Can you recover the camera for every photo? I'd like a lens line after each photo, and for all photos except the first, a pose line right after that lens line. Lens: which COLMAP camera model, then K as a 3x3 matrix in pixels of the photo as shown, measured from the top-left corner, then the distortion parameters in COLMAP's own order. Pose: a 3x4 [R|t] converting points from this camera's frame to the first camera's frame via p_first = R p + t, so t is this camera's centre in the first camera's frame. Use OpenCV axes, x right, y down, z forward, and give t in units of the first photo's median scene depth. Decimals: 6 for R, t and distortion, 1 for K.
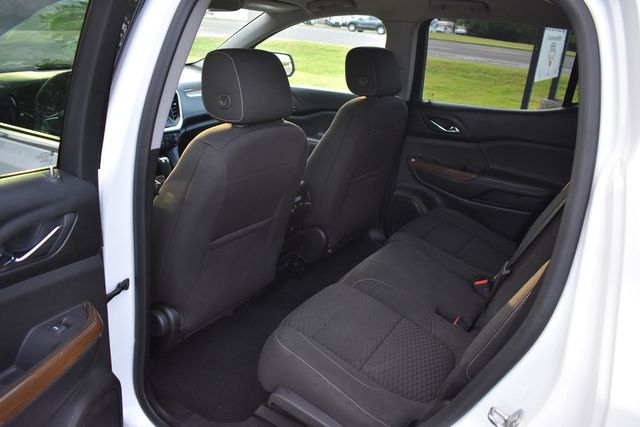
lens RADIAL K [[497.3, 0, 320.8], [0, 497.3, 213.4], [0, 0, 1]] dist [-0.095915, 0.012357]
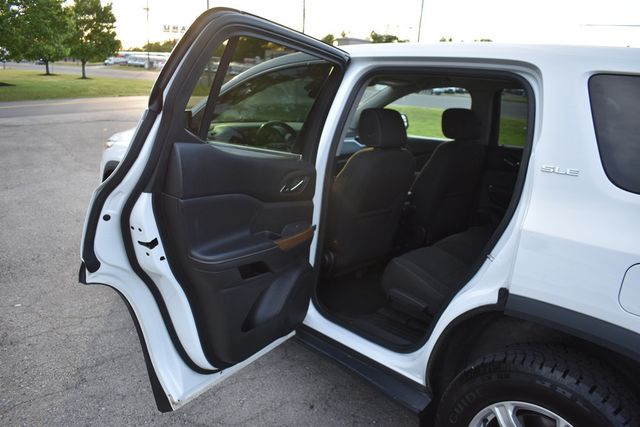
lens RADIAL K [[497.3, 0, 320.1], [0, 497.3, 212.5], [0, 0, 1]] dist [-0.095915, 0.012357]
pose [[0.975219, 0.033383, -0.218709, 0.024026], [-0.060939, 0.990843, -0.120486, 0.187341], [0.212684, 0.130828, 0.968323, -0.512882]]
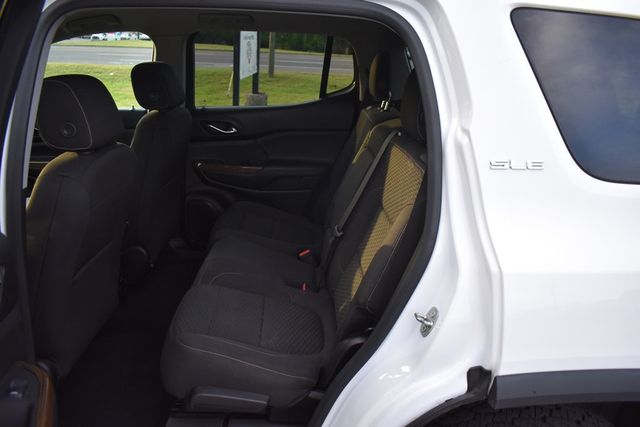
lens RADIAL K [[497.3, 0, 318.3], [0, 497.3, 213.4], [0, 0, 1]] dist [-0.095915, 0.012357]
pose [[0.831583, -0.215511, 0.511883, -0.191778], [0.219412, 0.974154, 0.053689, -0.006555], [-0.510223, 0.067667, 0.857376, -0.035604]]
